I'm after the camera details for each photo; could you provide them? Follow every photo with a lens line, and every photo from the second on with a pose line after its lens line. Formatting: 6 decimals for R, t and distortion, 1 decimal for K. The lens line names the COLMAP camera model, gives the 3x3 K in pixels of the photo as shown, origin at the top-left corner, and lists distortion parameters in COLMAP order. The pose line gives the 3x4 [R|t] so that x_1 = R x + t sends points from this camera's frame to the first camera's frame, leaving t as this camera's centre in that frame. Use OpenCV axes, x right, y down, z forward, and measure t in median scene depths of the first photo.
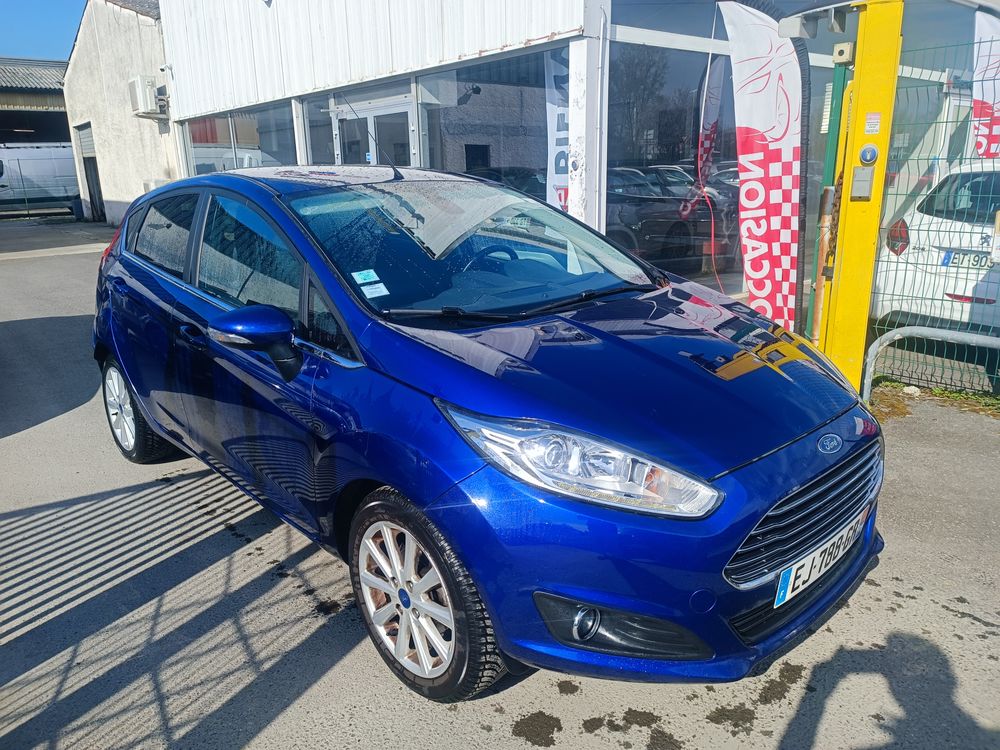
lens RADIAL K [[728.9, 0, 496.7], [0, 728.9, 377.8], [0, 0, 1]] dist [0.009662, -0.003060]
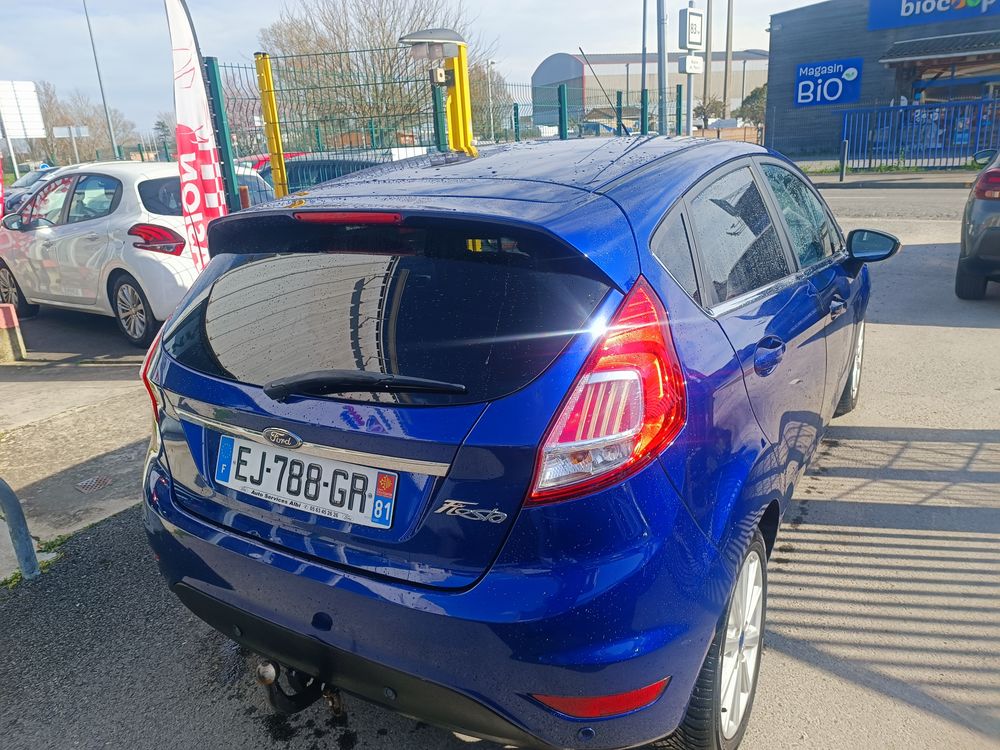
lens RADIAL K [[728.9, 0, 492.5], [0, 728.9, 368.2], [0, 0, 1]] dist [0.009662, -0.003060]
pose [[-0.278991, -0.255453, 0.925693, -1.108159], [0.317265, 0.885319, 0.339931, -0.423070], [-0.906370, 0.388528, -0.165950, 1.483647]]
